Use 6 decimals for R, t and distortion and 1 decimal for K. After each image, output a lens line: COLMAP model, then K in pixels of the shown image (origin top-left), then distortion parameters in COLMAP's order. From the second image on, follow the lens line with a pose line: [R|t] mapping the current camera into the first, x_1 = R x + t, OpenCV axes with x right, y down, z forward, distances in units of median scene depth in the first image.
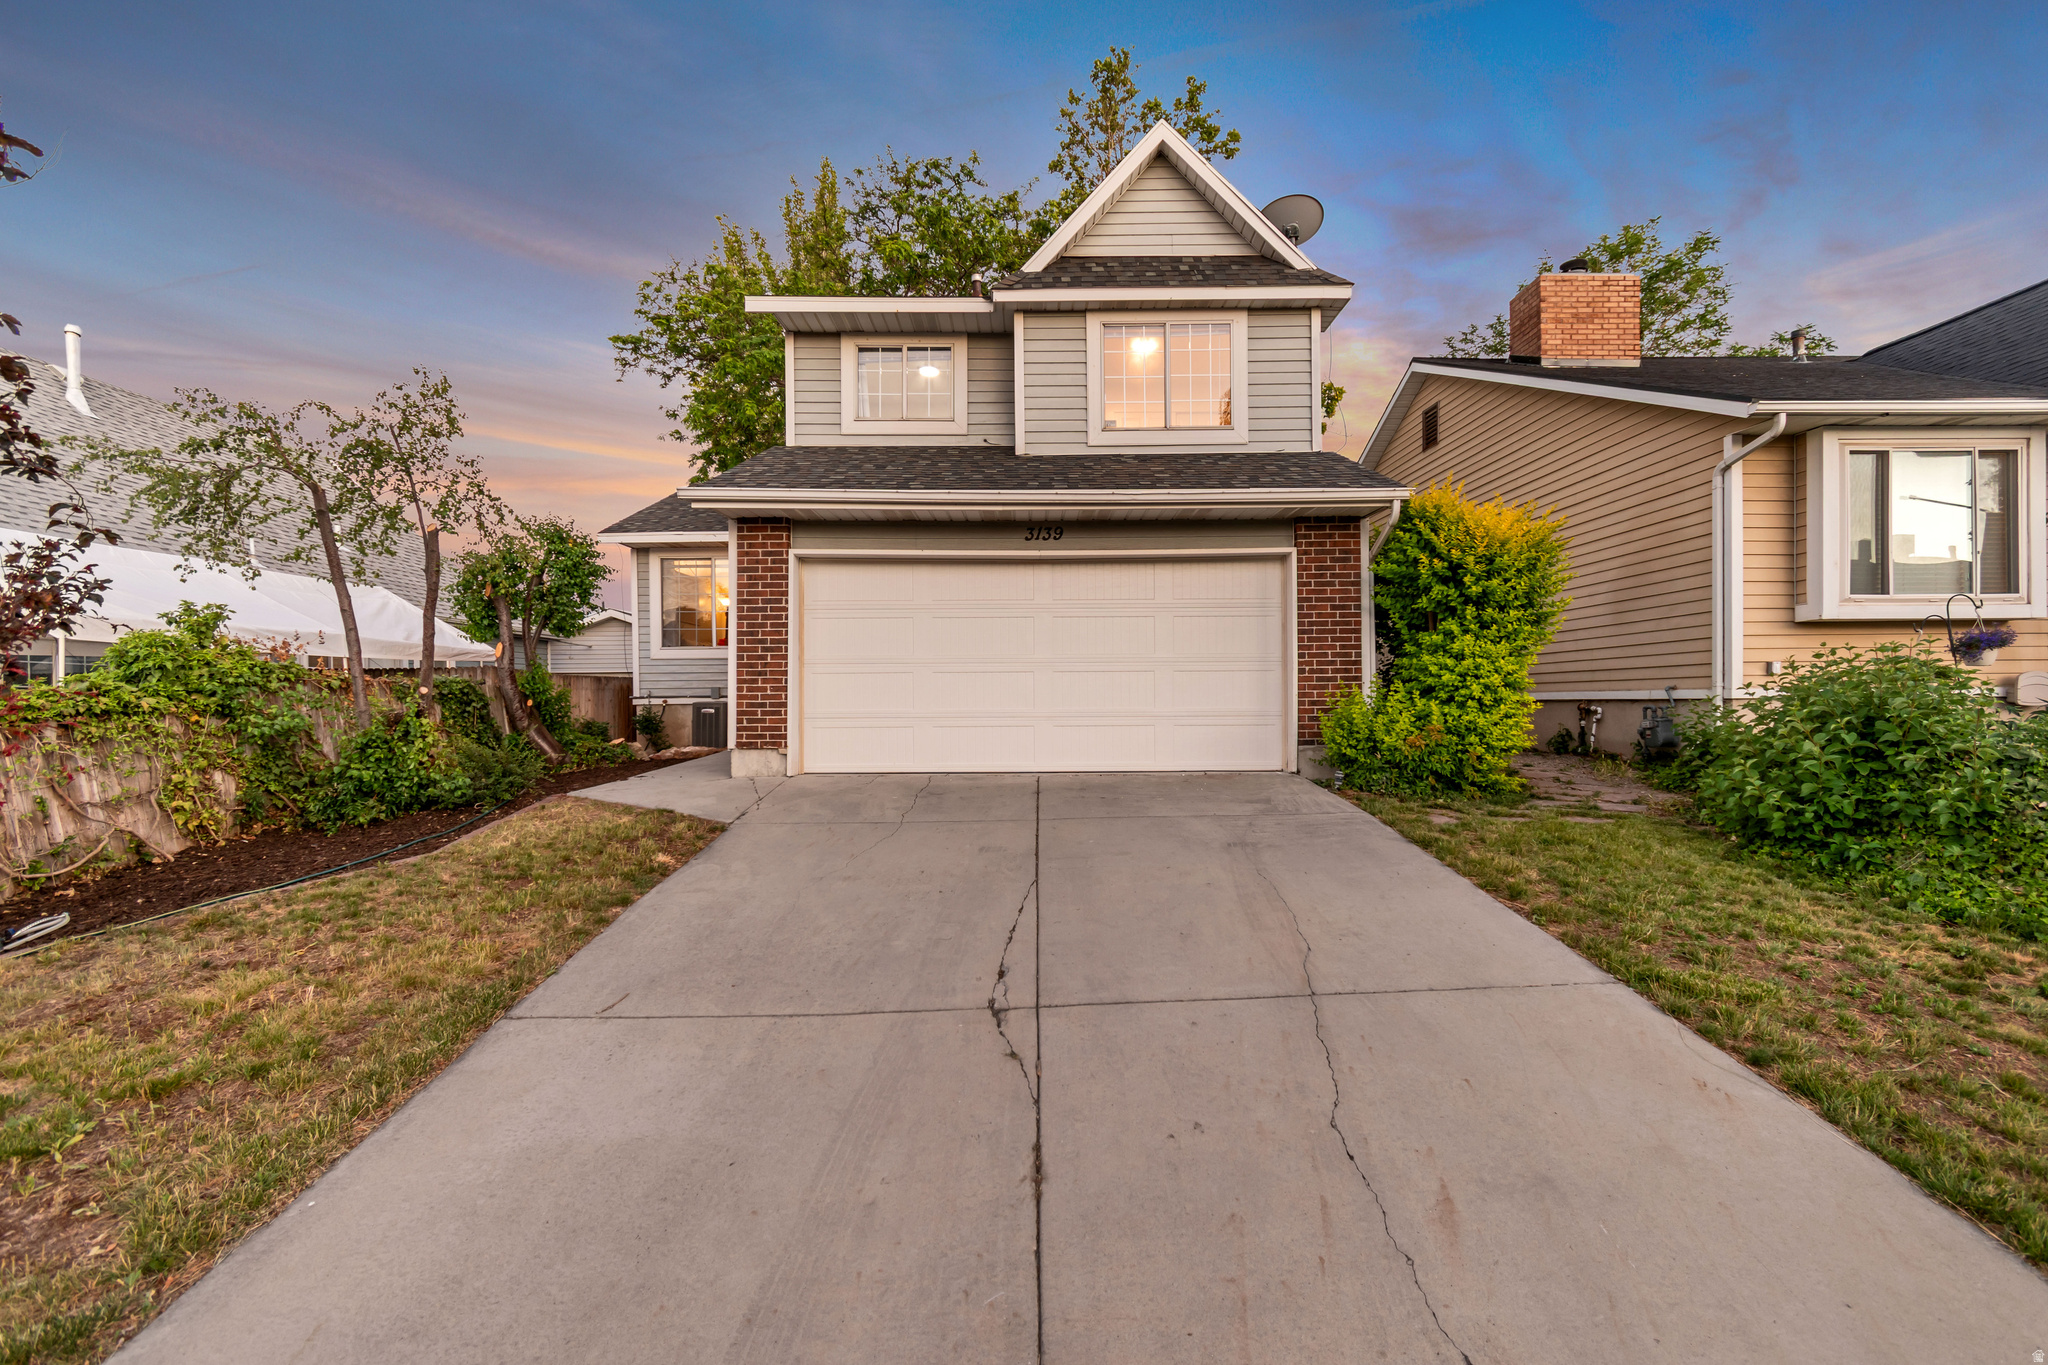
lens RADIAL K [[910.0, 0, 1031.7], [0, 910.0, 724.4], [0, 0, 1]] dist [0.001427, -0.000593]
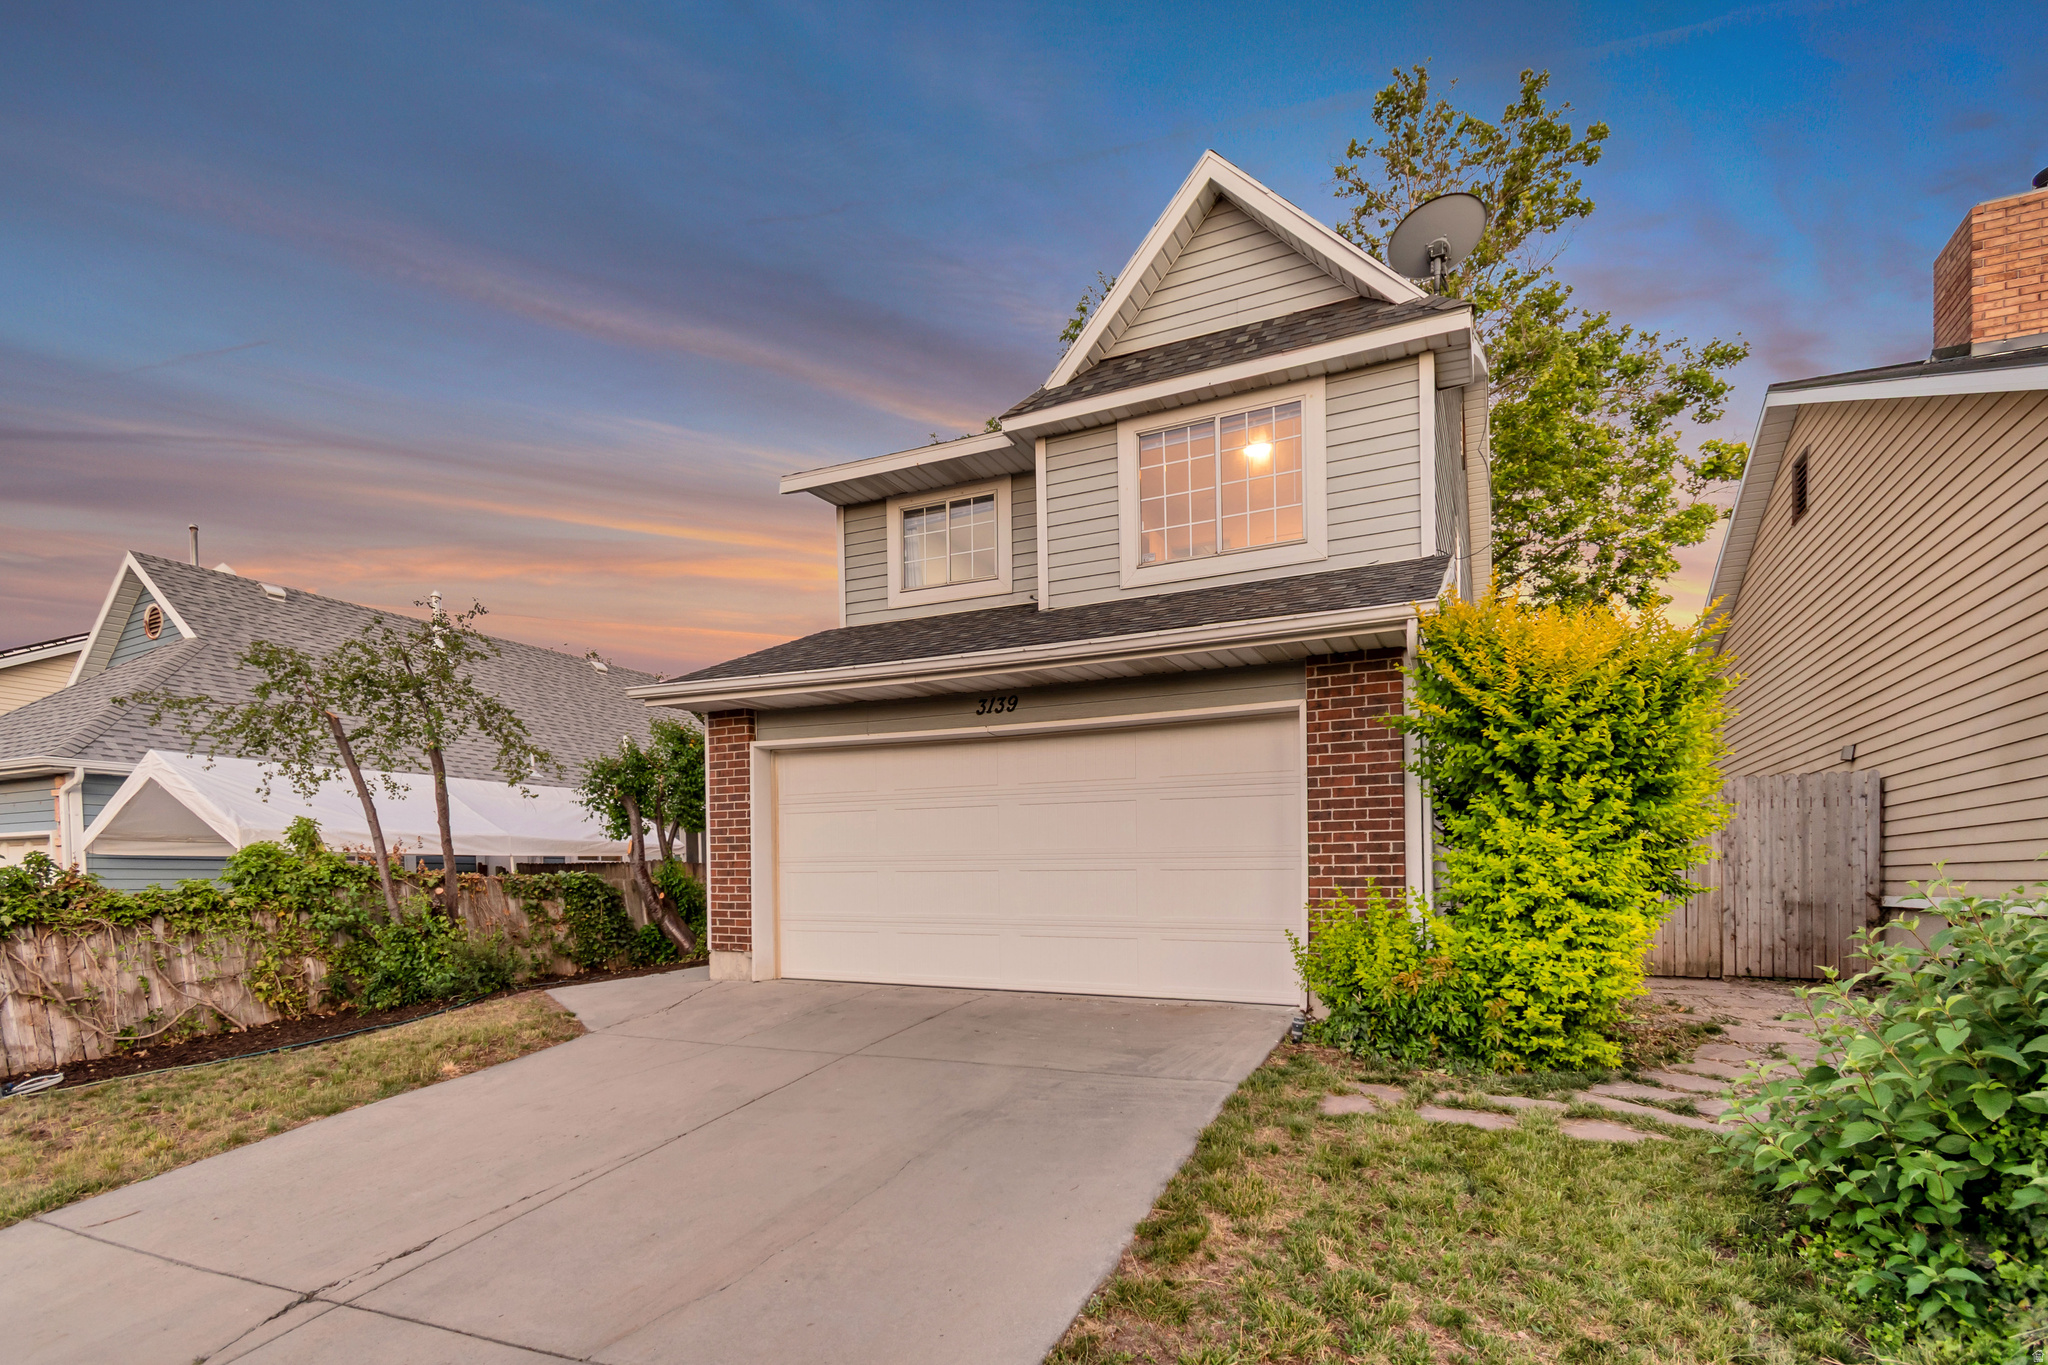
lens RADIAL K [[965.9, 0, 1027.4], [0, 965.9, 922.2], [0, 0, 1]] dist [0.001616, -0.000929]
pose [[0.901906, 0.023184, -0.431309, 0.423584], [-0.014934, 0.999635, 0.022506, -0.031501], [0.431674, -0.013857, 0.901923, 0.211034]]
